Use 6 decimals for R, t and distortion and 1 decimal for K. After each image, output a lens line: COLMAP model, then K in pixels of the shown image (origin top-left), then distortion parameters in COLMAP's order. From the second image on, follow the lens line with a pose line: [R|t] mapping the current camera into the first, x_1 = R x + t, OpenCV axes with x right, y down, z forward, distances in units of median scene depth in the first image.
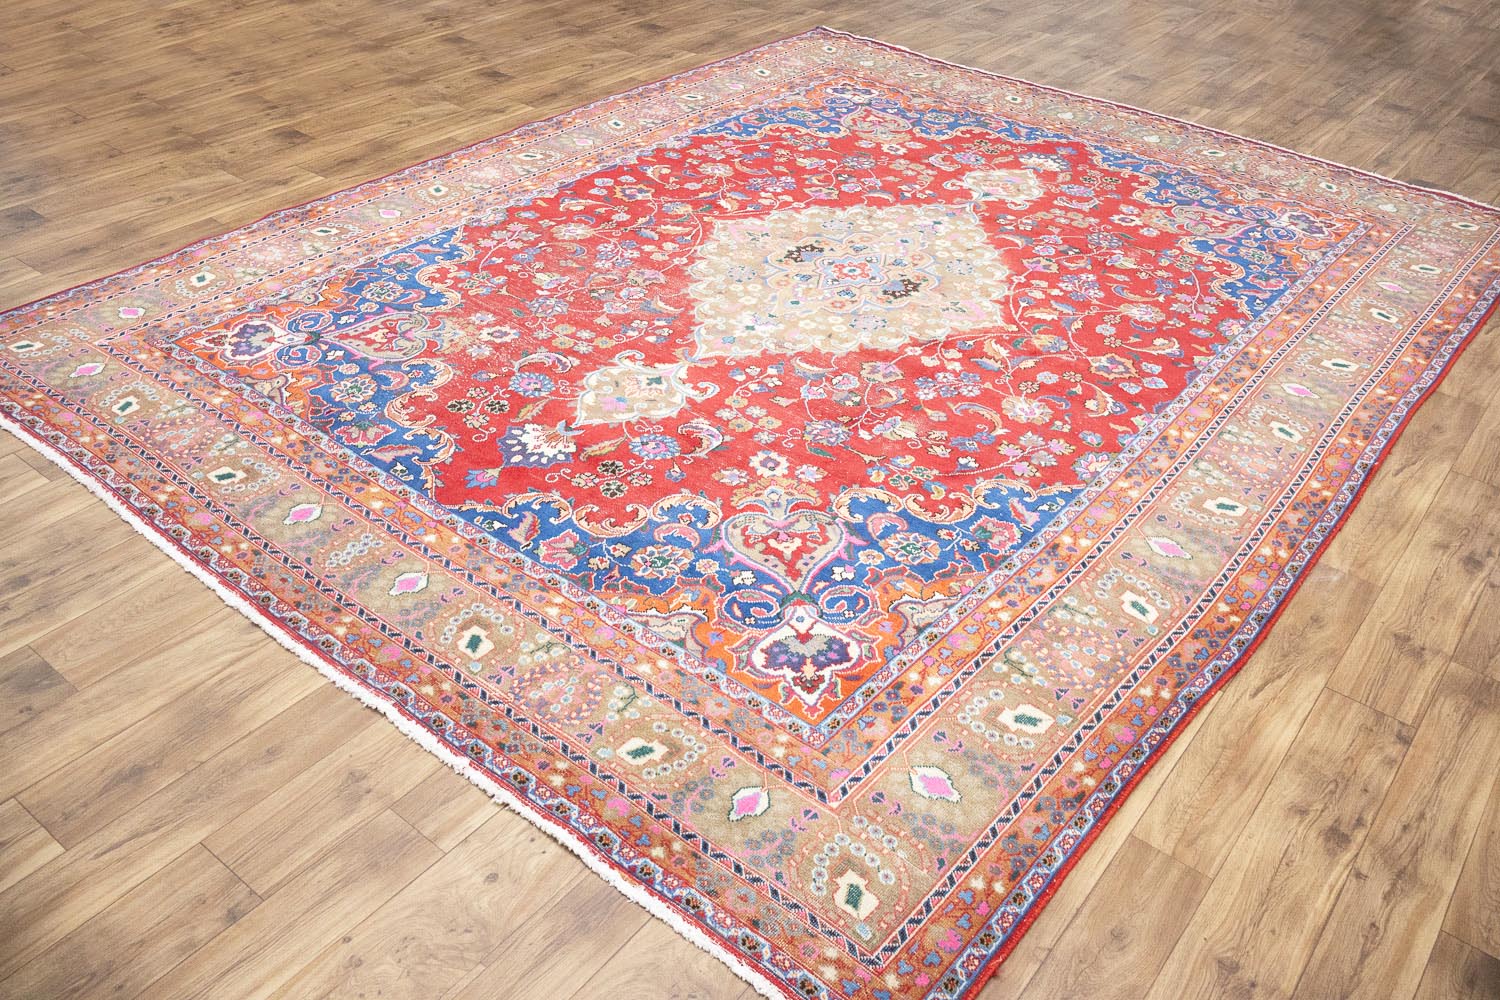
lens RADIAL K [[1241.5, 0, 738.7], [0, 1241.5, 495.4], [0, 0, 1]] dist [0.004987, -0.005165]
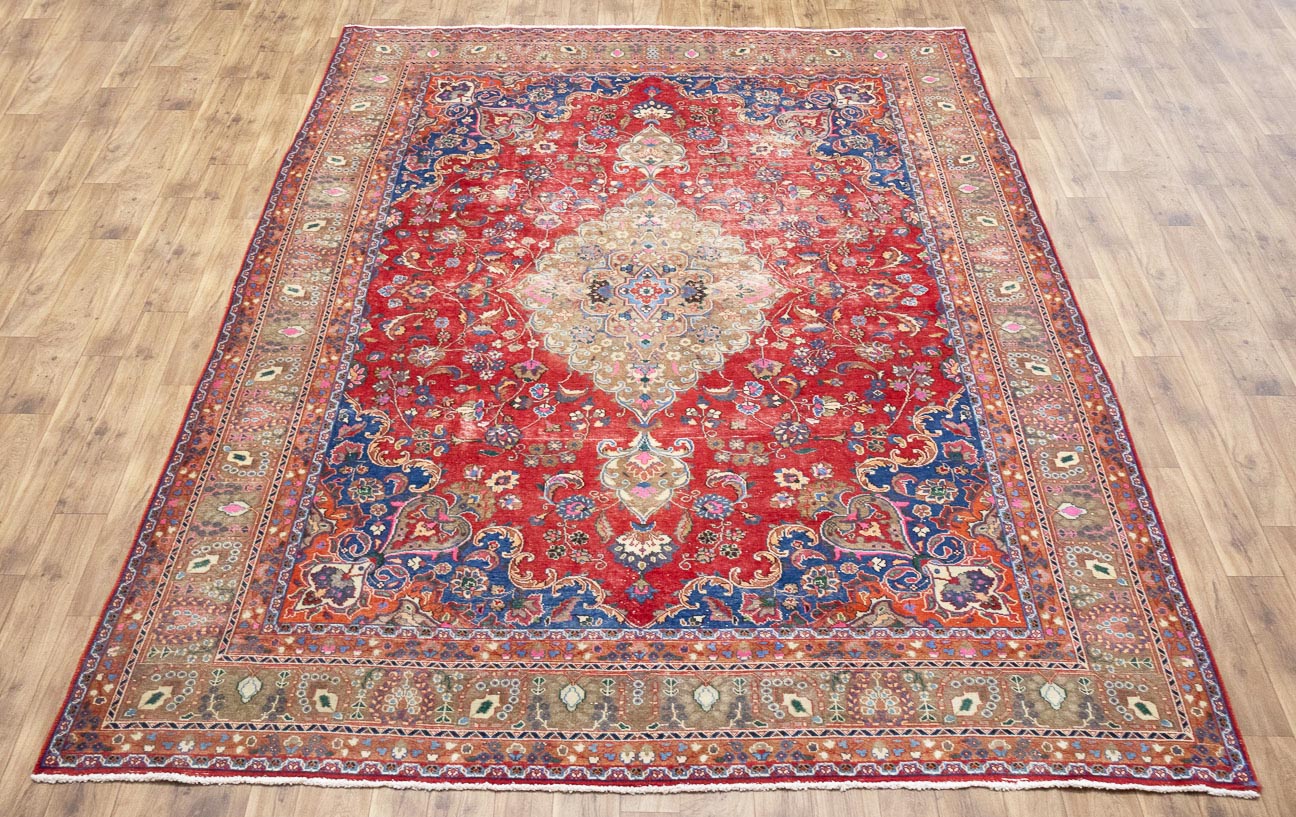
lens RADIAL K [[1240.4, 0, 608.3], [0, 1240.4, 408.5], [0, 0, 1]] dist [-0.004418, 0.008357]
pose [[-0.794043, 0.398153, -0.459315, 0.794616], [-0.381468, 0.261913, 0.886501, -1.329825], [0.473263, 0.879134, -0.056088, 1.252862]]
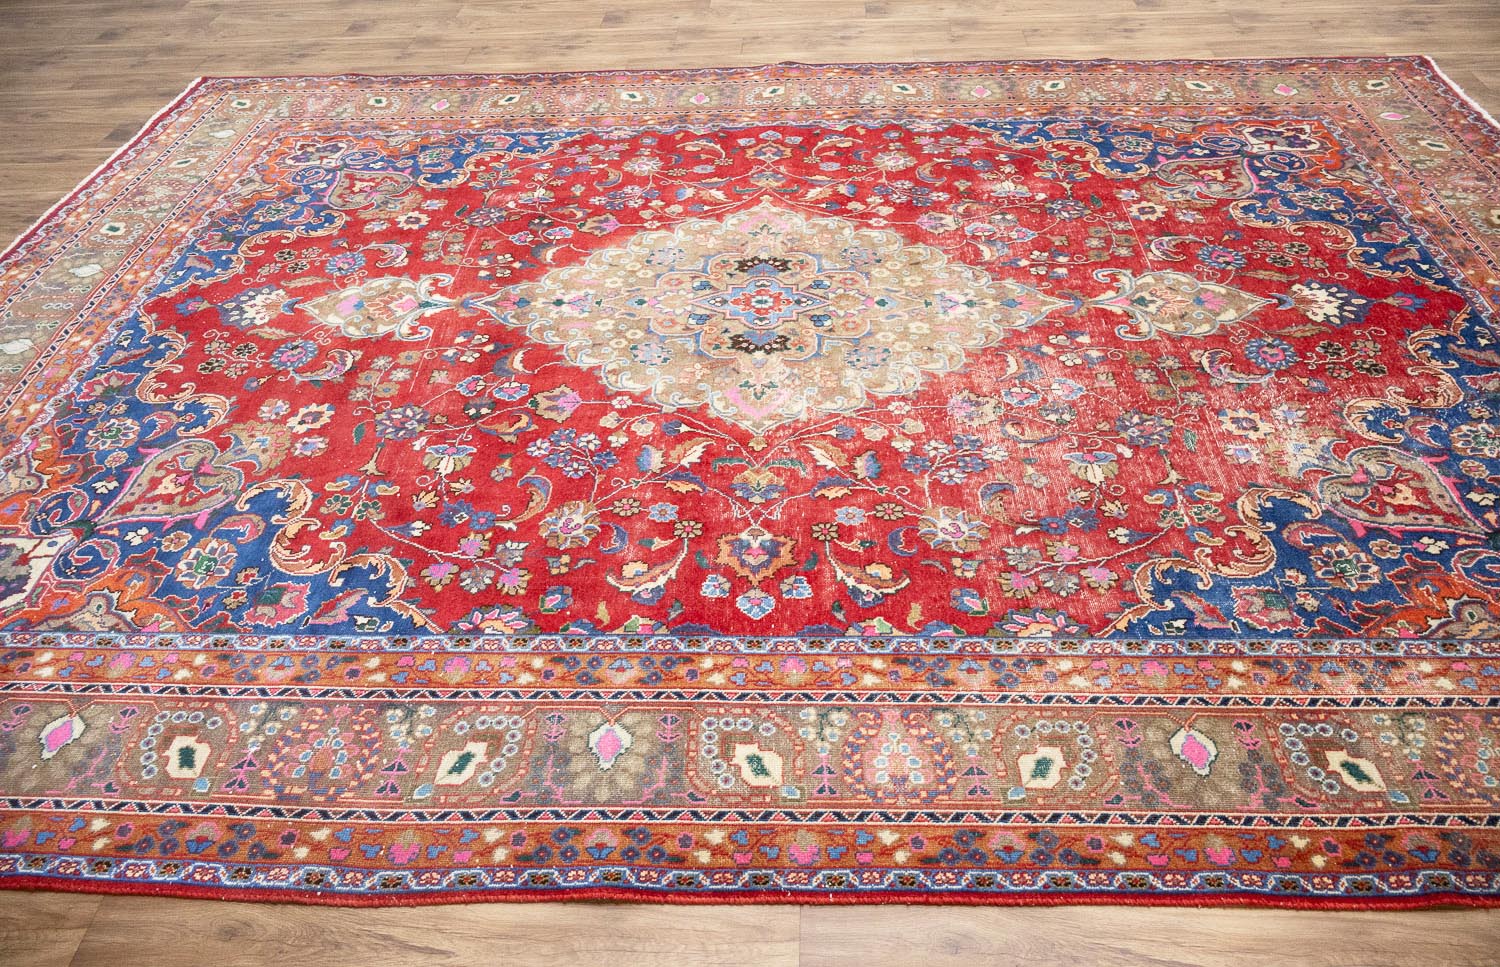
lens RADIAL K [[1228.5, 0, 740.2], [0, 1228.5, 483.4], [0, 0, 1]] dist [-0.001537, 0.003421]
pose [[-0.585945, -0.518352, 0.622880, -0.475631], [0.497304, 0.376873, 0.781444, -0.809393], [-0.639810, 0.767644, 0.036952, 1.160070]]
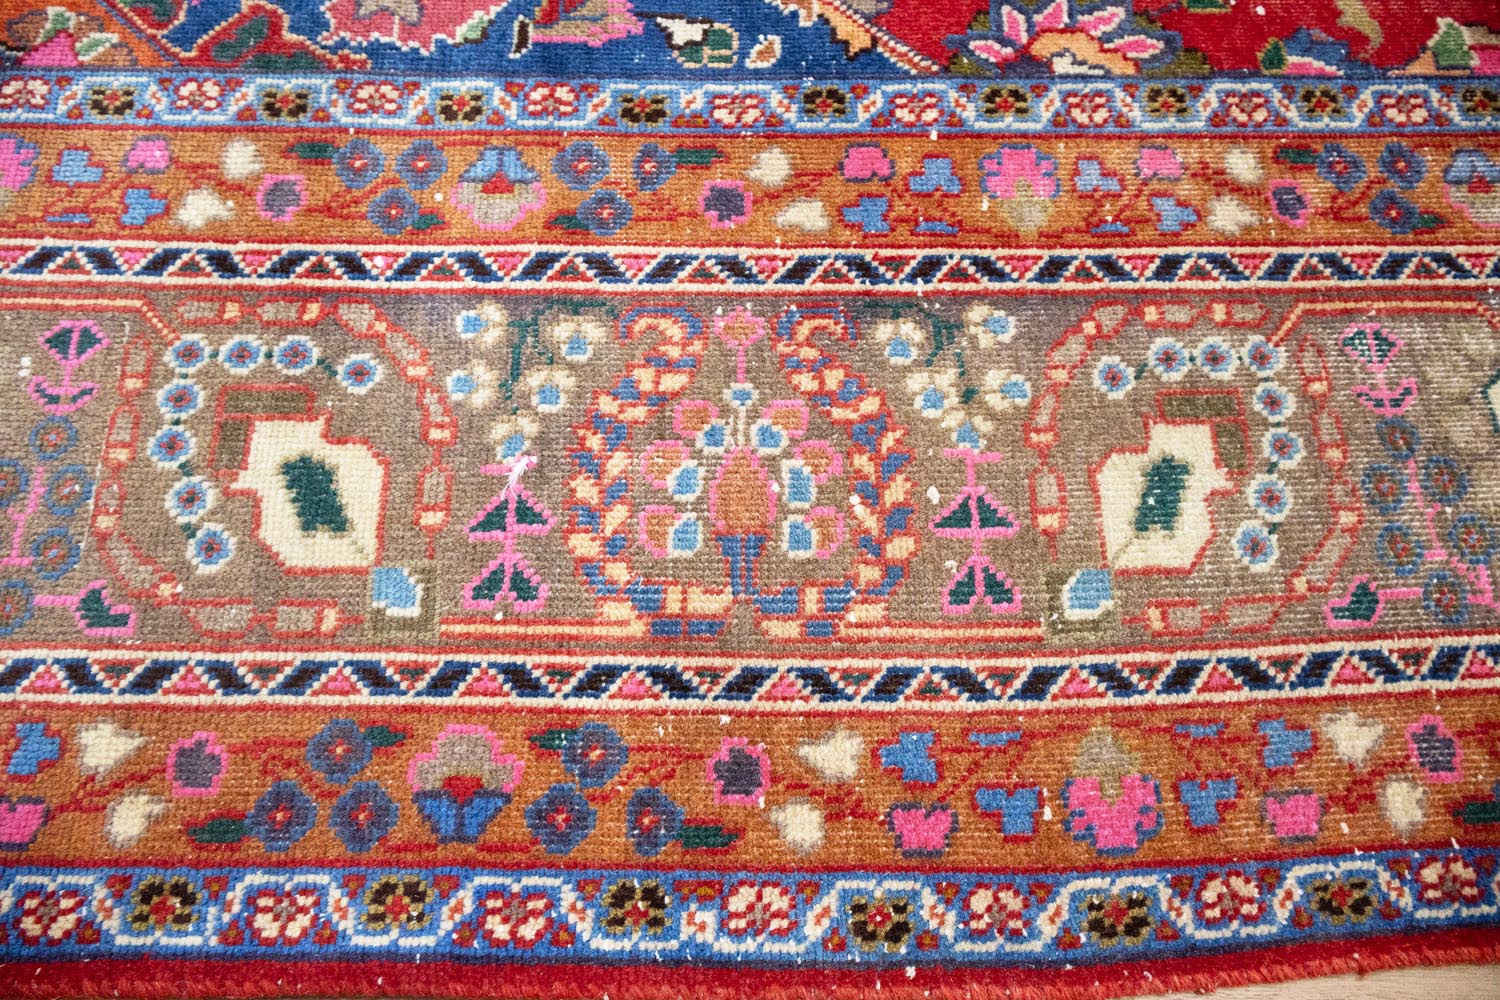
lens RADIAL K [[1241.5, 0, 738.7], [0, 1241.5, 495.4], [0, 0, 1]] dist [0.004987, -0.005165]
pose [[-0.641684, -0.732086, 0.228673, -0.134917], [0.401632, -0.066739, 0.913366, -0.598300], [-0.653402, 0.677935, 0.336854, 1.330765]]
